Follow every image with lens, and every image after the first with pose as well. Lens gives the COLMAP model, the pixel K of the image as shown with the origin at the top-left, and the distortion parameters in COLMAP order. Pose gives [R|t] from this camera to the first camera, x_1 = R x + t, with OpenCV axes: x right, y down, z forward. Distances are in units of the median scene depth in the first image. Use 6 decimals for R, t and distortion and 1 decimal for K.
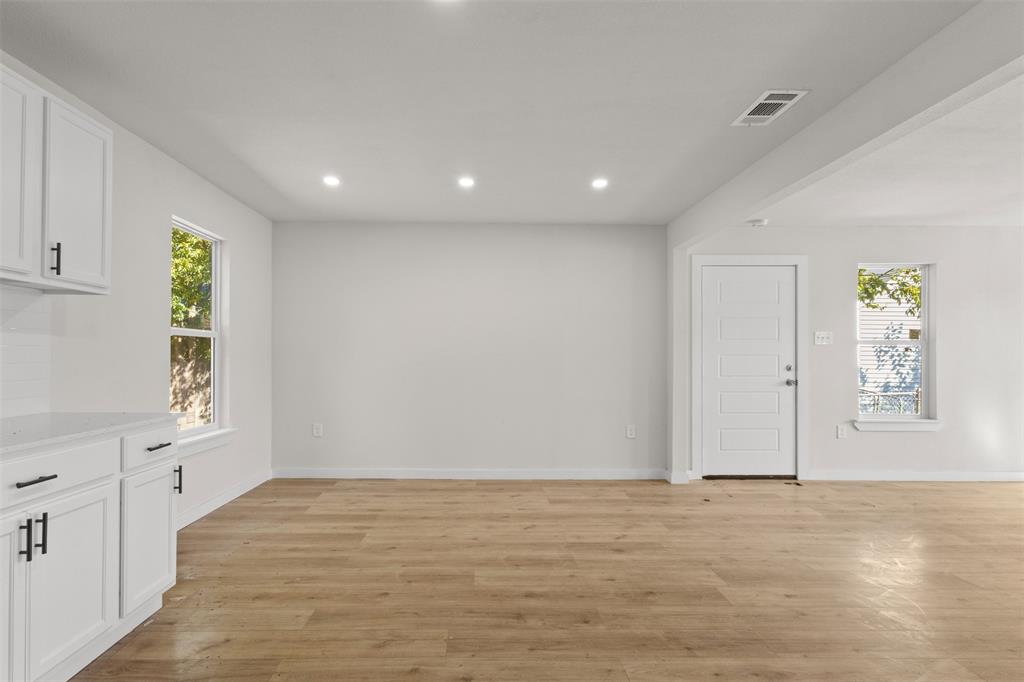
lens RADIAL K [[492.5, 0, 487.6], [0, 492.5, 346.6], [0, 0, 1]] dist [0.001660, 0.000169]
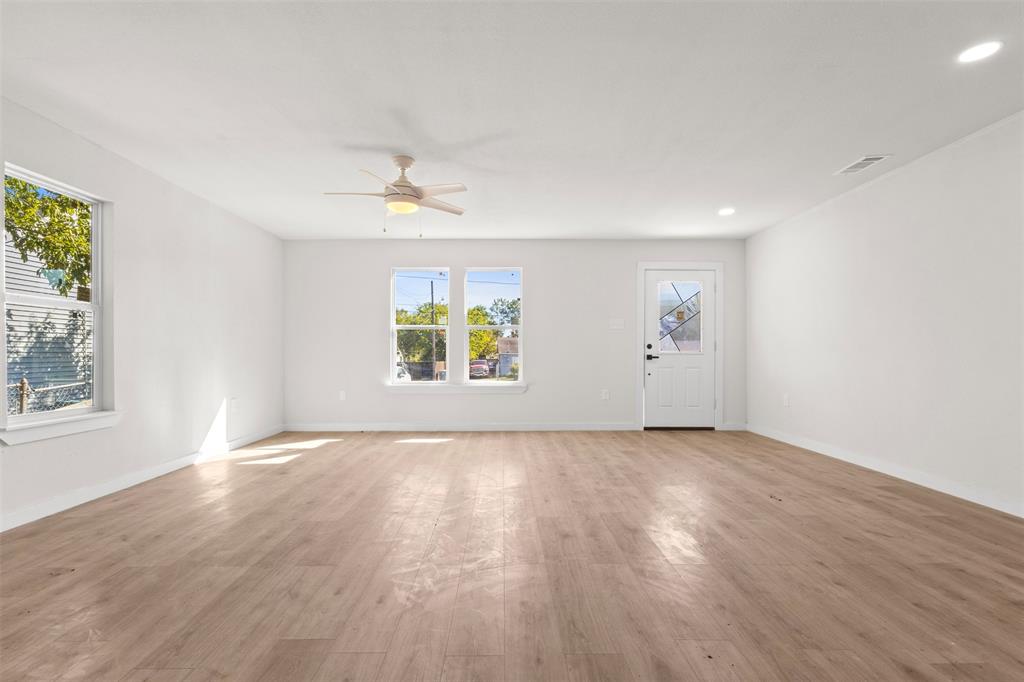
lens RADIAL K [[492.5, 0, 487.6], [0, 492.5, 346.6], [0, 0, 1]] dist [0.001660, 0.000169]
pose [[0.021447, 0.007611, 0.999741, 0.176750], [-0.011815, 0.999903, -0.007359, 0.049980], [-0.999700, -0.011654, 0.021535, 0.417059]]
